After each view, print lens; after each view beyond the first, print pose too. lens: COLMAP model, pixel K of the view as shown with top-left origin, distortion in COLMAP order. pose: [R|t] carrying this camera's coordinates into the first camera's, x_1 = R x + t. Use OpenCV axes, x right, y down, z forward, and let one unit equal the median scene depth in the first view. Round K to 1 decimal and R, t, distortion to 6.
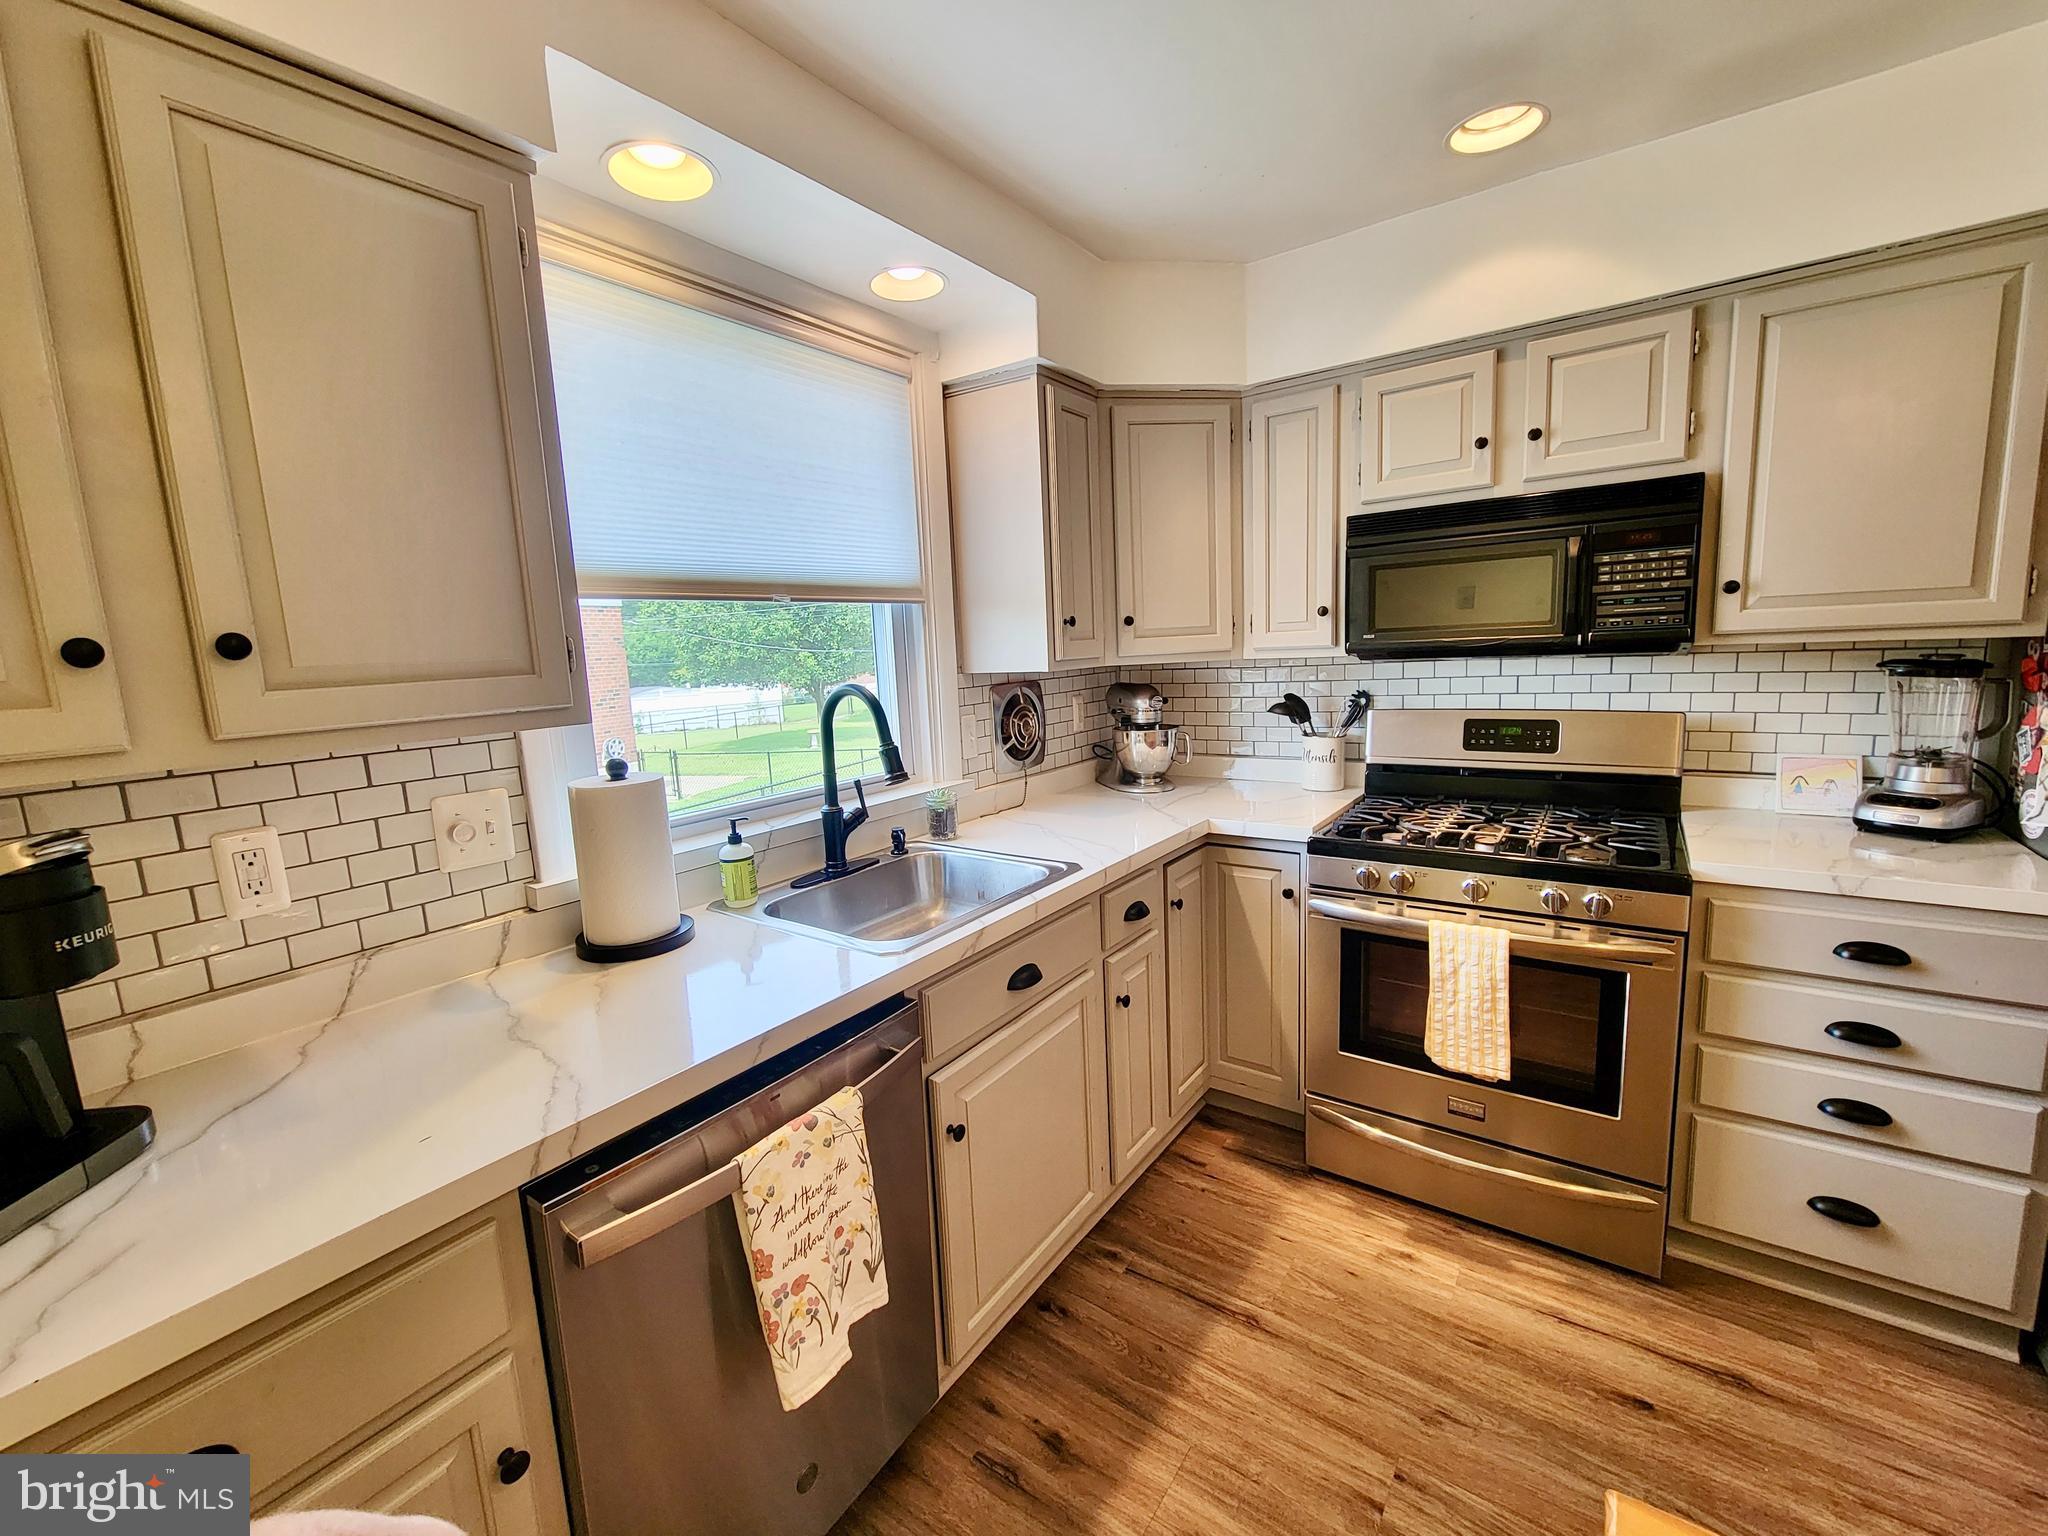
lens RADIAL K [[839.7, 0, 1027.4], [0, 839.7, 765.8], [0, 0, 1]] dist [-0.001764, 0.000371]
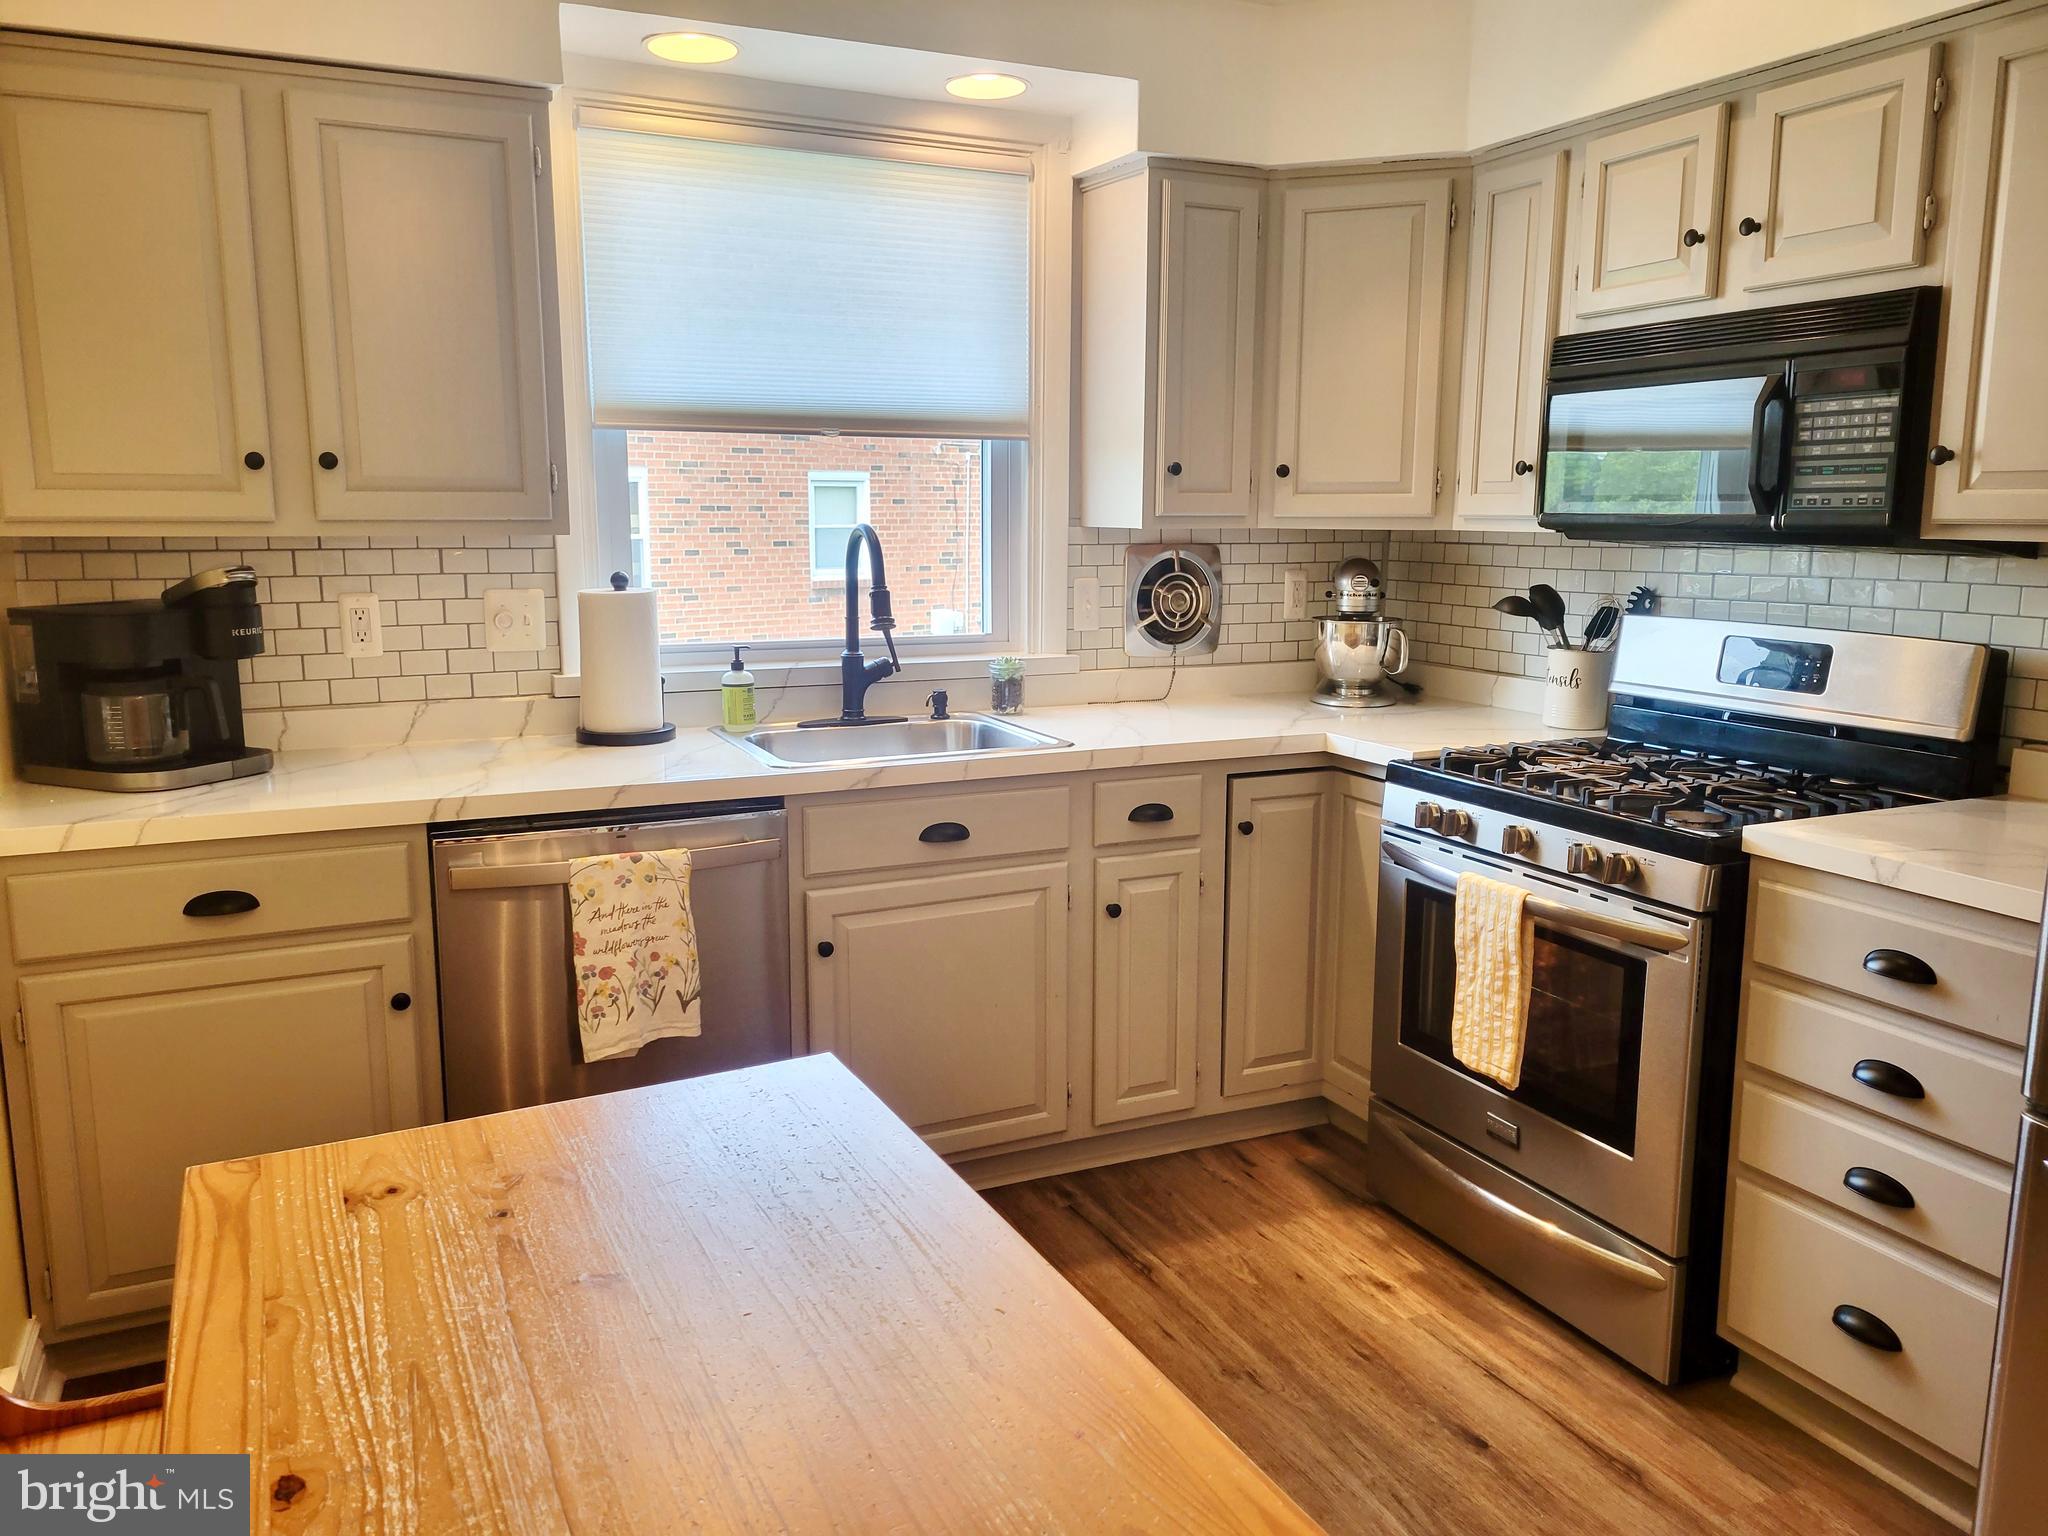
lens RADIAL K [[1537.5, 0, 1032.6], [0, 1537.5, 751.3], [0, 0, 1]] dist [0.061816, -0.050614]
pose [[0.875174, 0.127458, -0.466717, 0.813379], [-0.115686, 0.991821, 0.053931, 0.043839], [0.469773, 0.006793, 0.882761, -0.473590]]
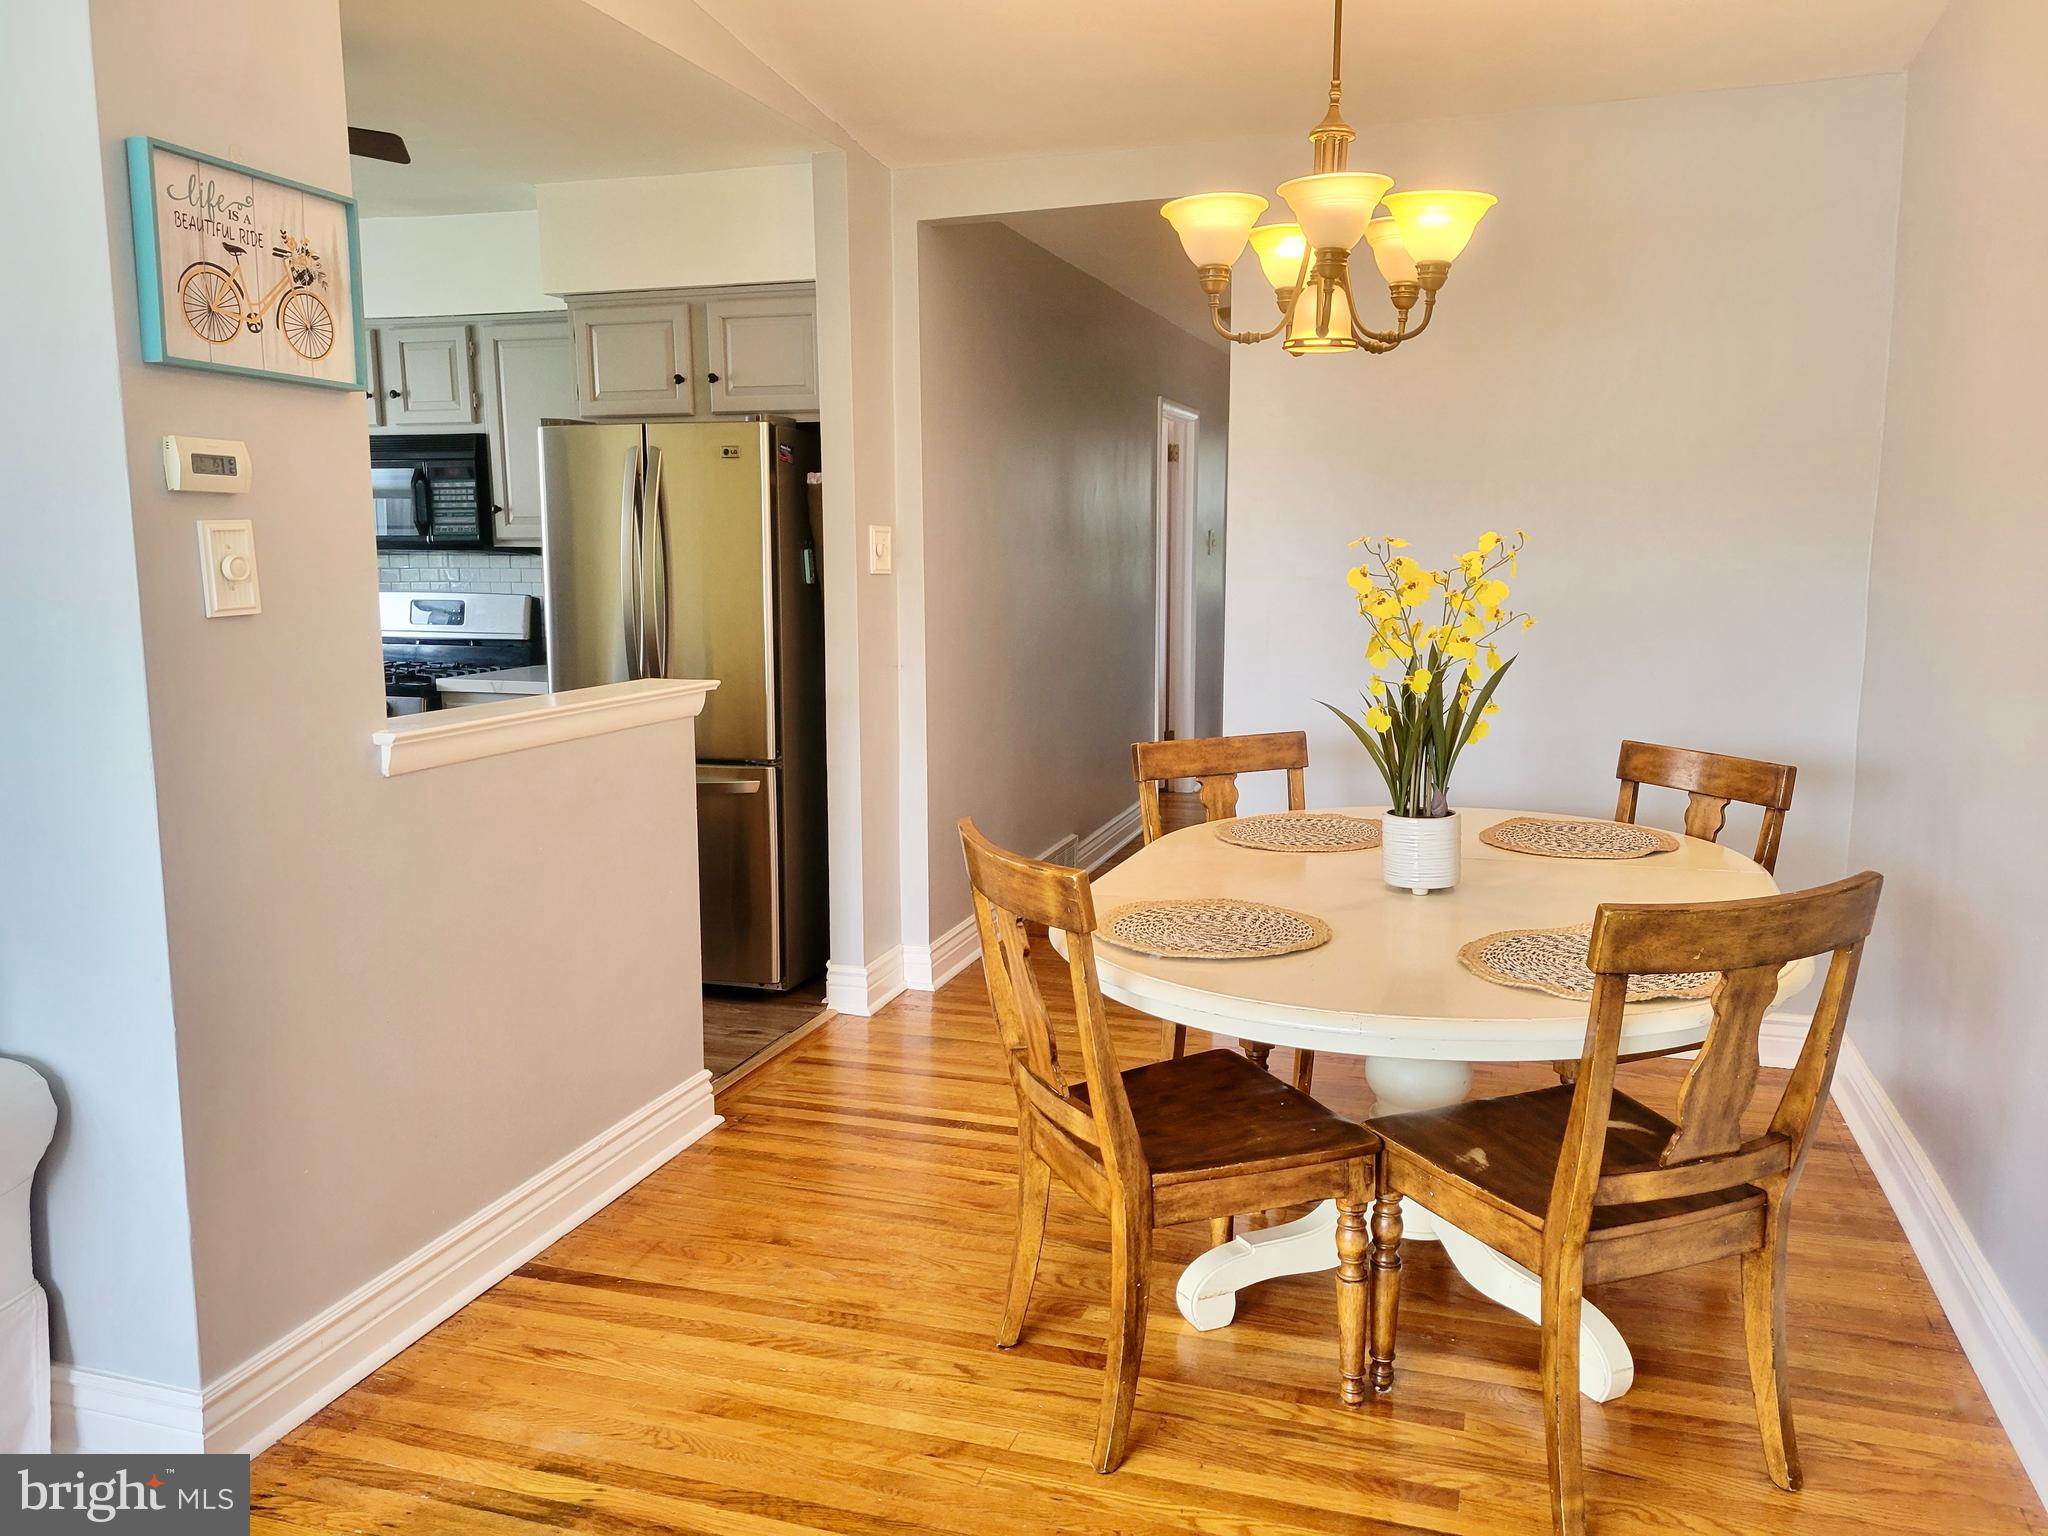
lens RADIAL K [[1537.5, 0, 1037.9], [0, 1537.5, 770.8], [0, 0, 1]] dist [0.061816, -0.050614]
pose [[0.948546, 0.001680, 0.316634, 0.879928], [0.000554, 0.999976, -0.006966, 0.289546], [-0.316638, 0.006783, 0.948522, -2.023743]]
